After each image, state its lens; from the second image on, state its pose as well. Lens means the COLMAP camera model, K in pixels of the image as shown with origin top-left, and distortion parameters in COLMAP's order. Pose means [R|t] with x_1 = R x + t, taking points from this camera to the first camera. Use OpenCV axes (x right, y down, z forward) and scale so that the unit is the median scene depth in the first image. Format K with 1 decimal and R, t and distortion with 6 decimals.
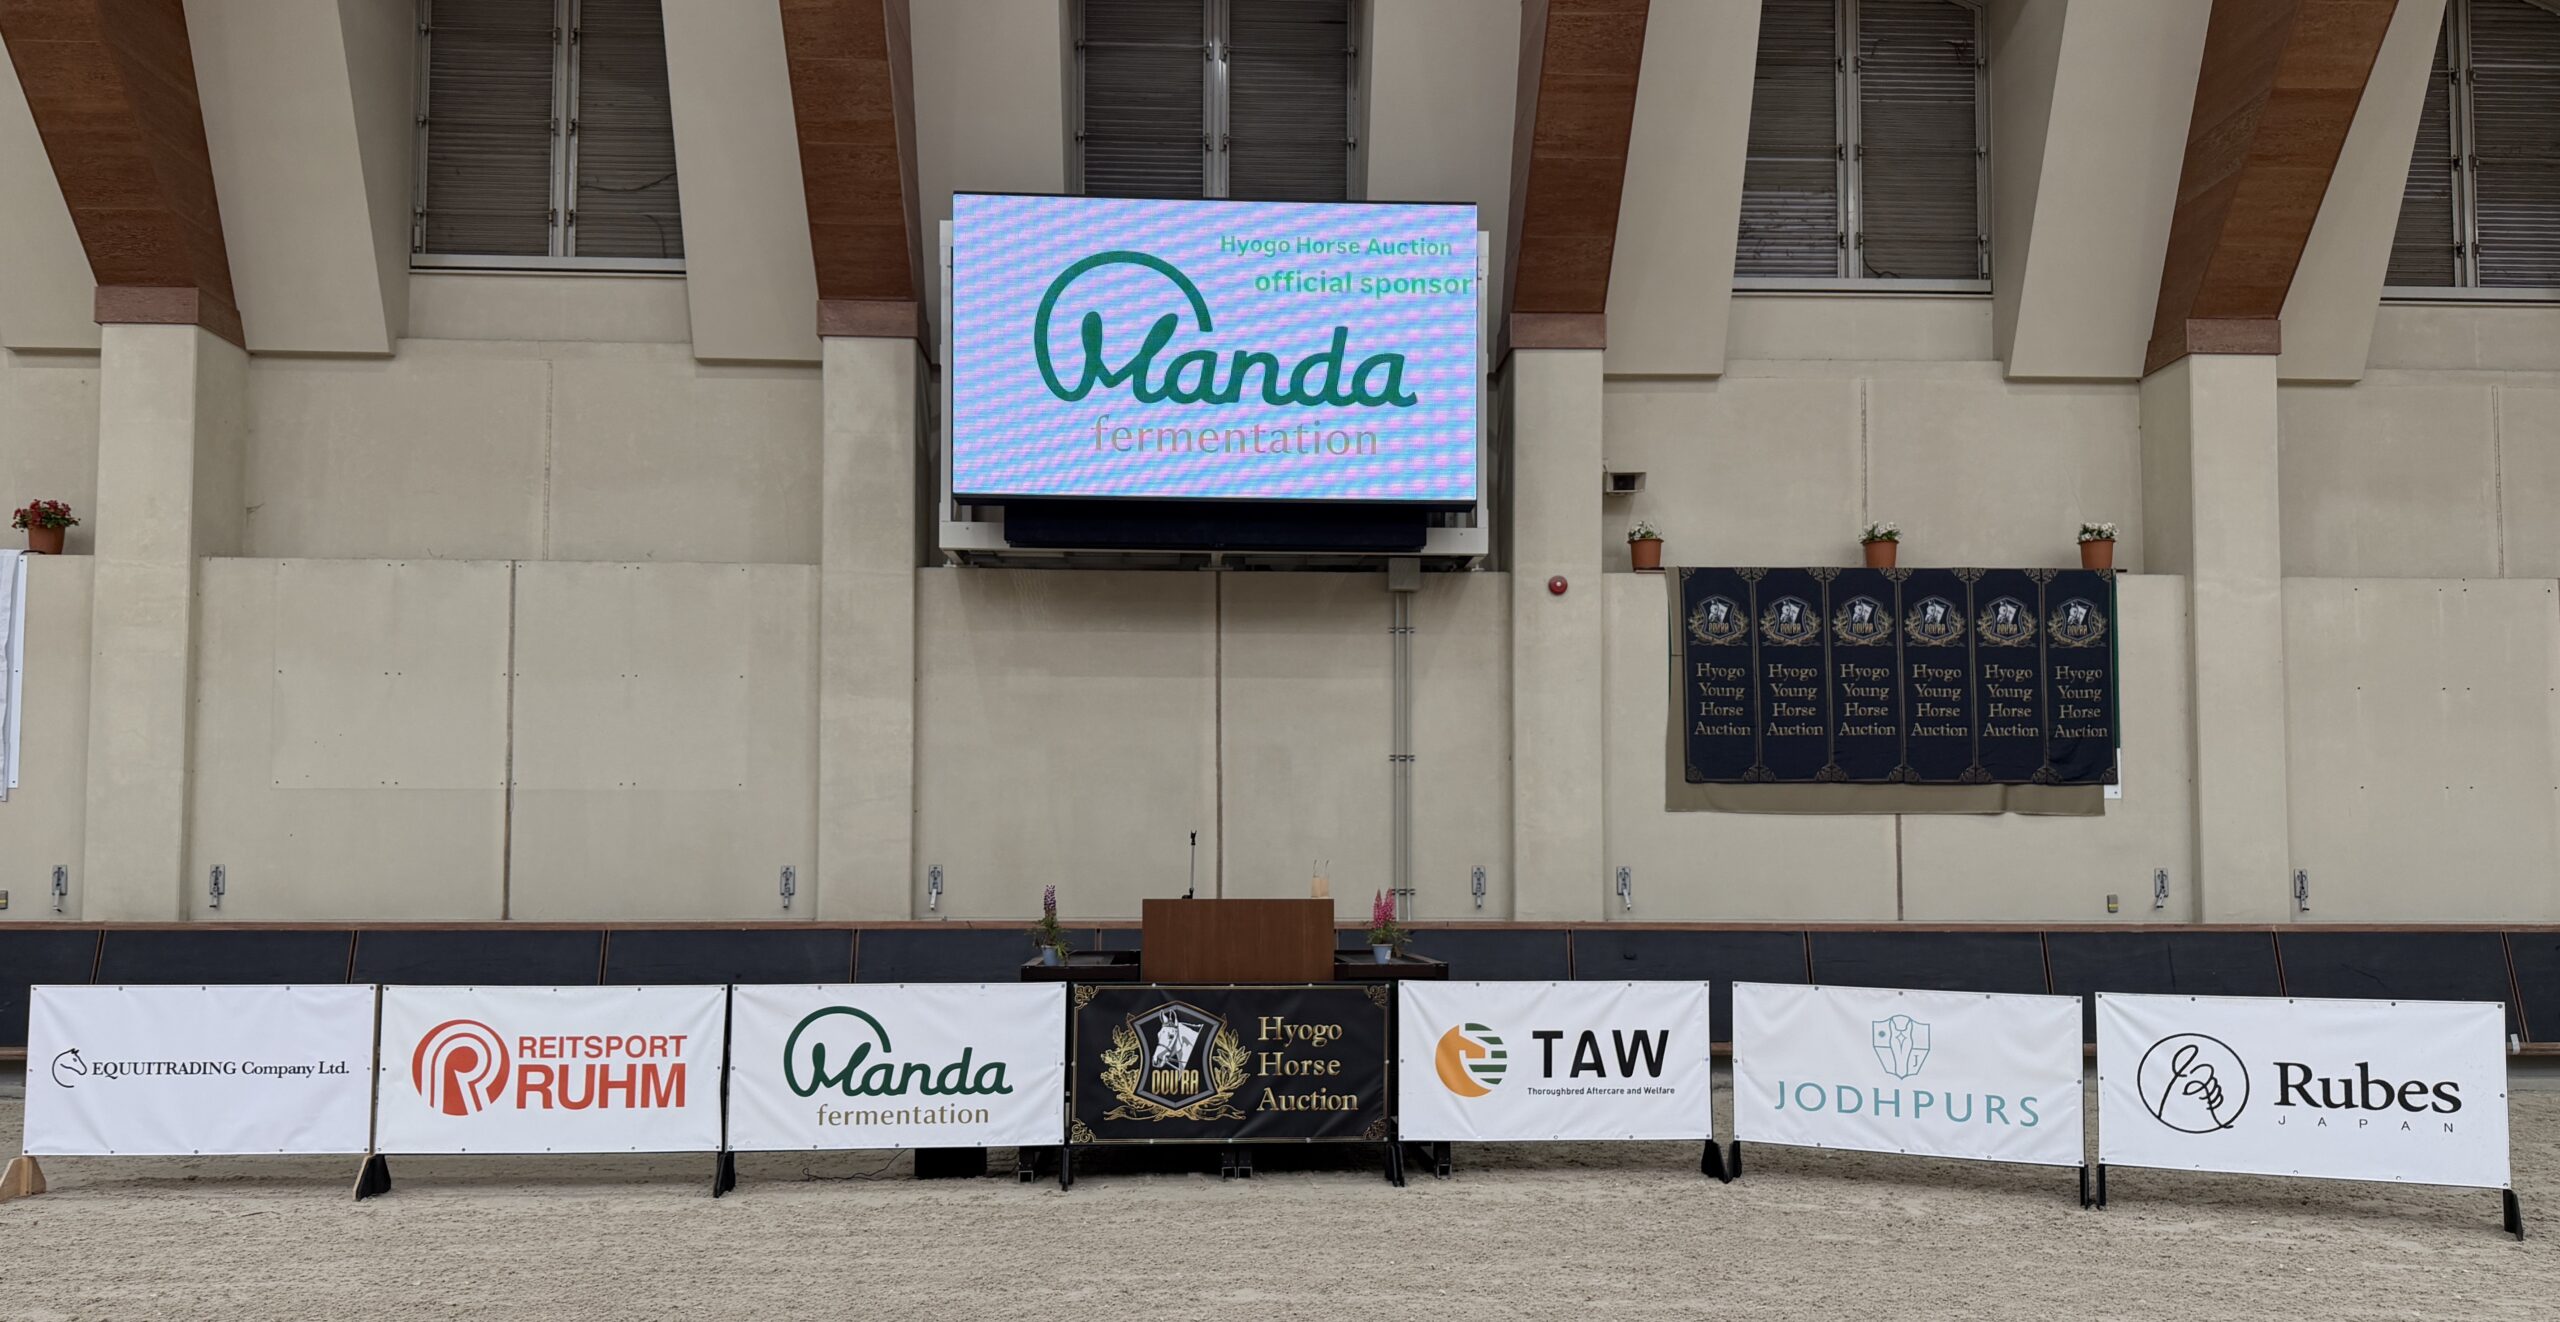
lens RADIAL K [[1710.7, 0, 1274.1], [0, 1710.7, 786.3], [0, 0, 1]] dist [0.054901, 0.000163]
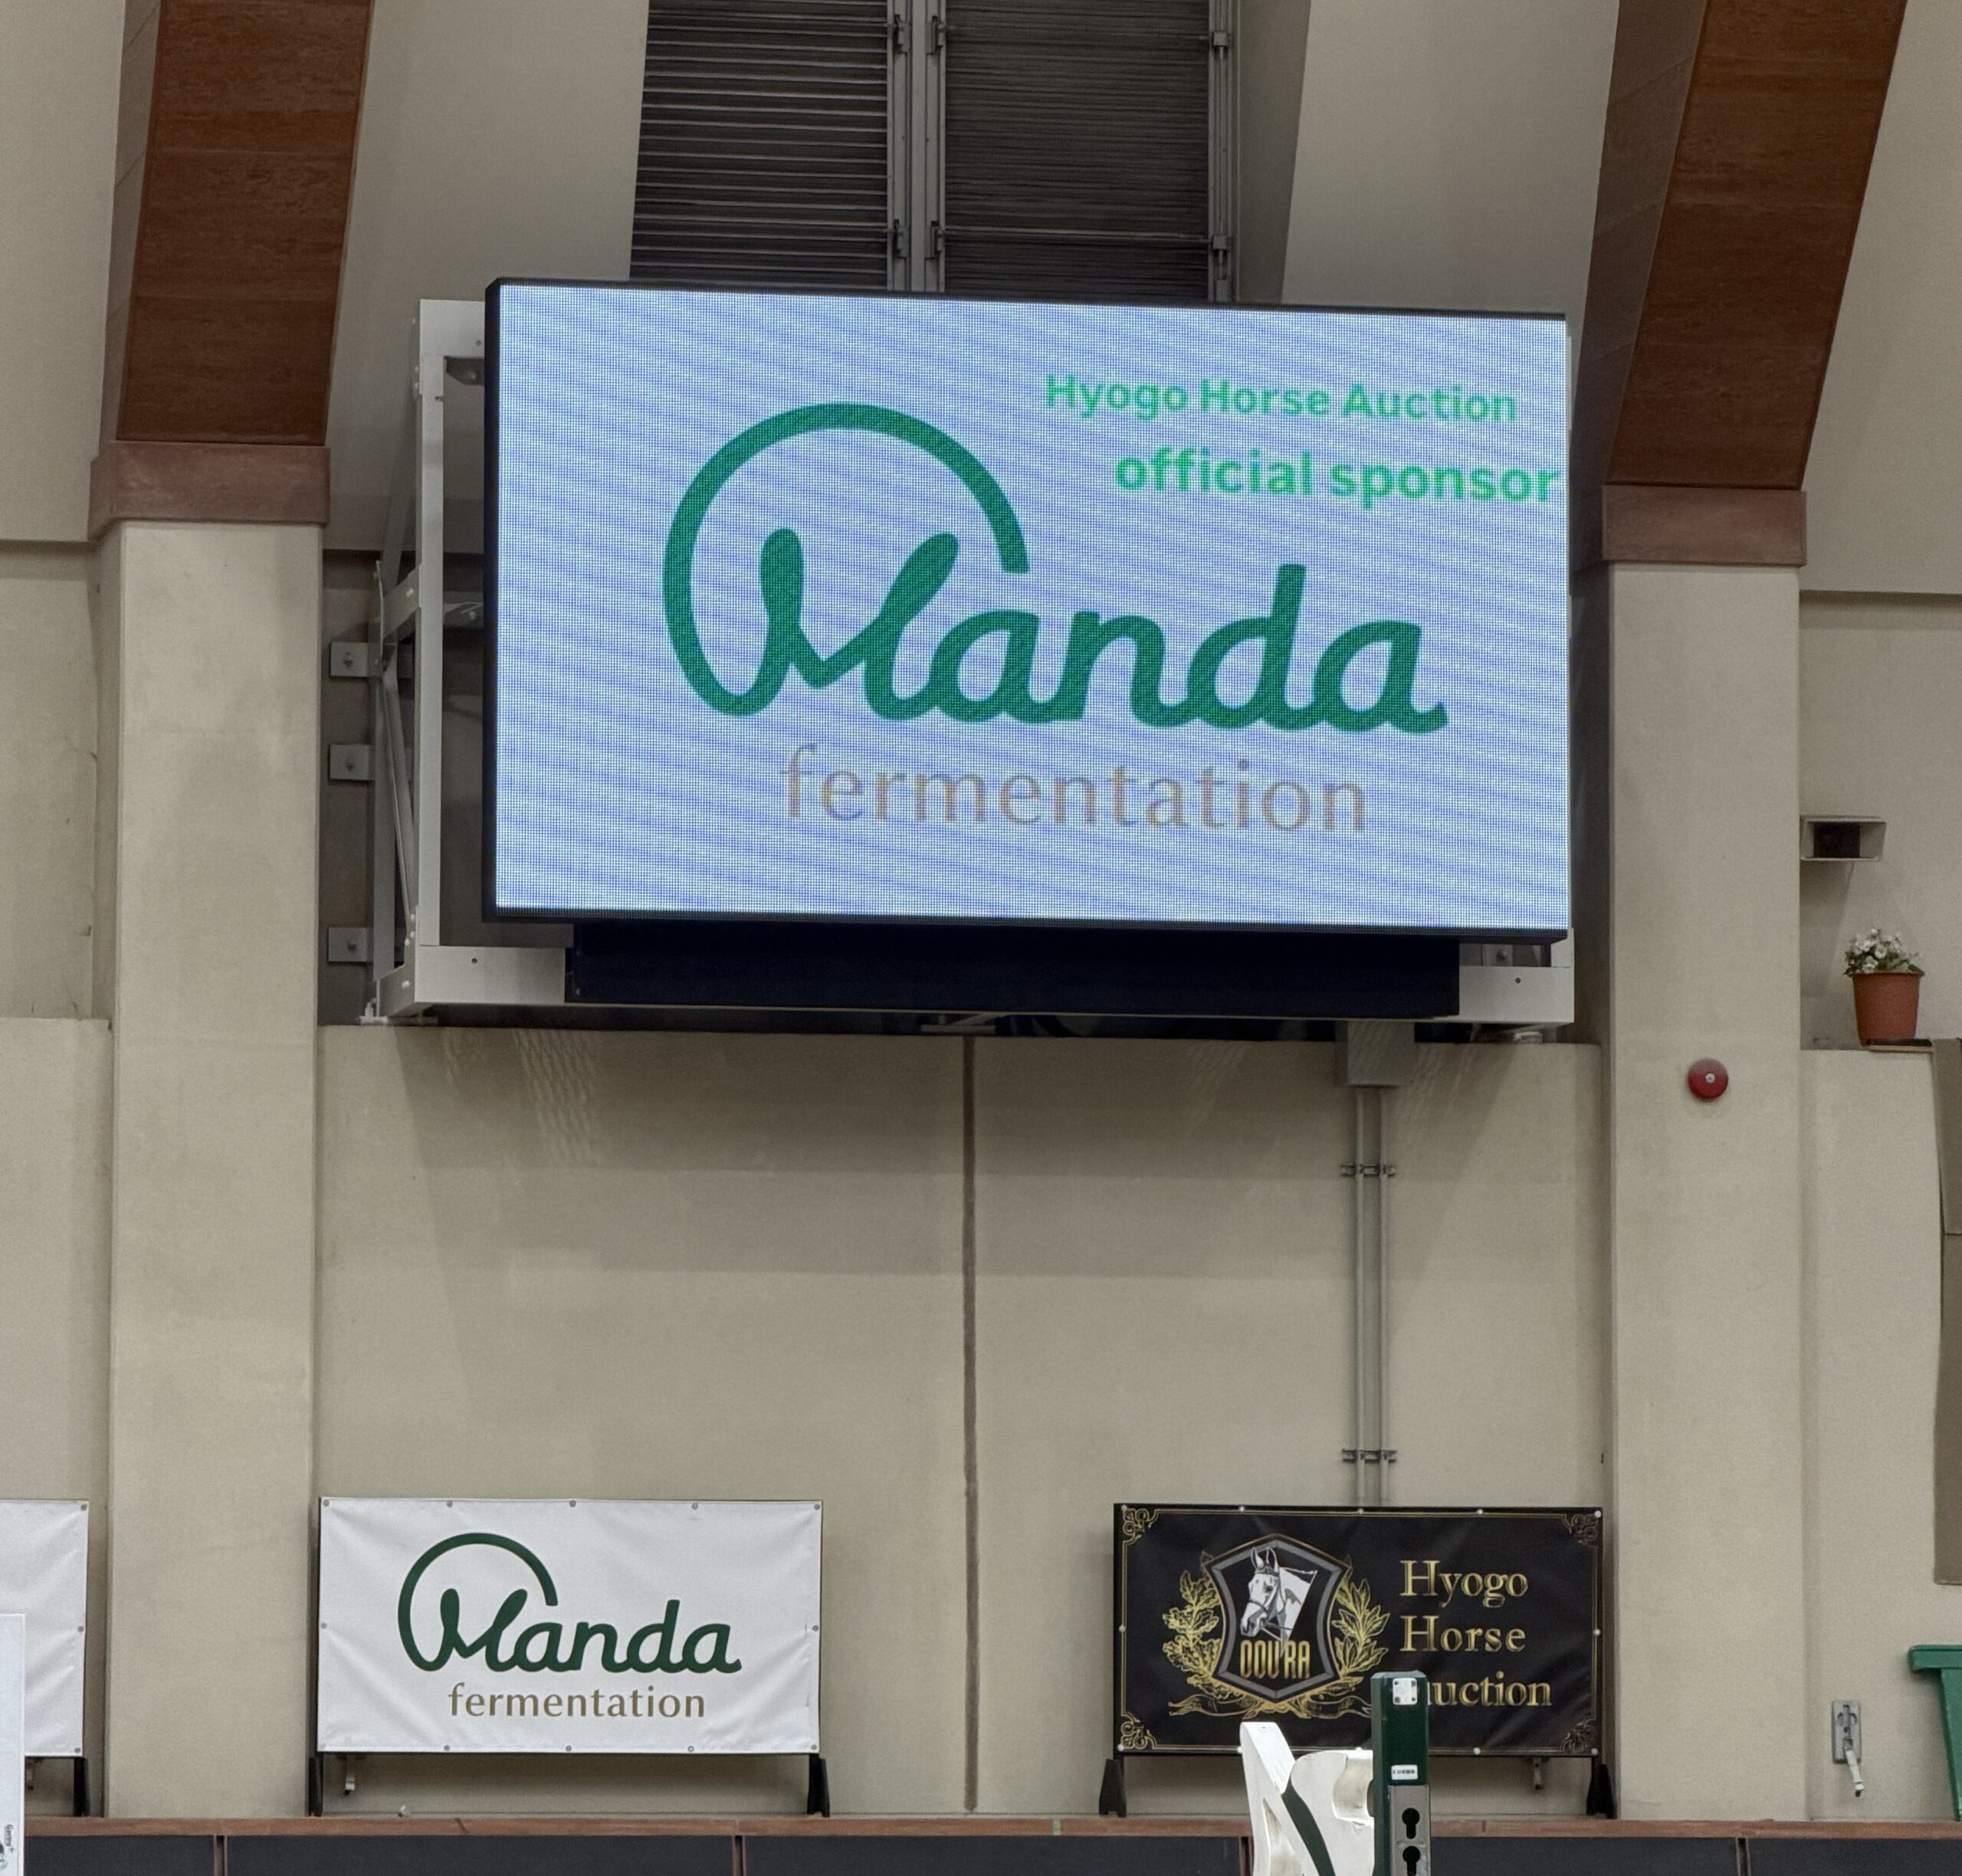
lens RADIAL K [[8034.9, 0, 981.1], [0, 8034.9, 937.7], [0, 0, 1]] dist [0.204530, 0.000000]
pose [[0.988732, 0.013180, 0.149114, -0.364907], [-0.005180, 0.998532, -0.053908, -0.040027], [-0.149606, 0.052528, 0.987349, -1.151987]]
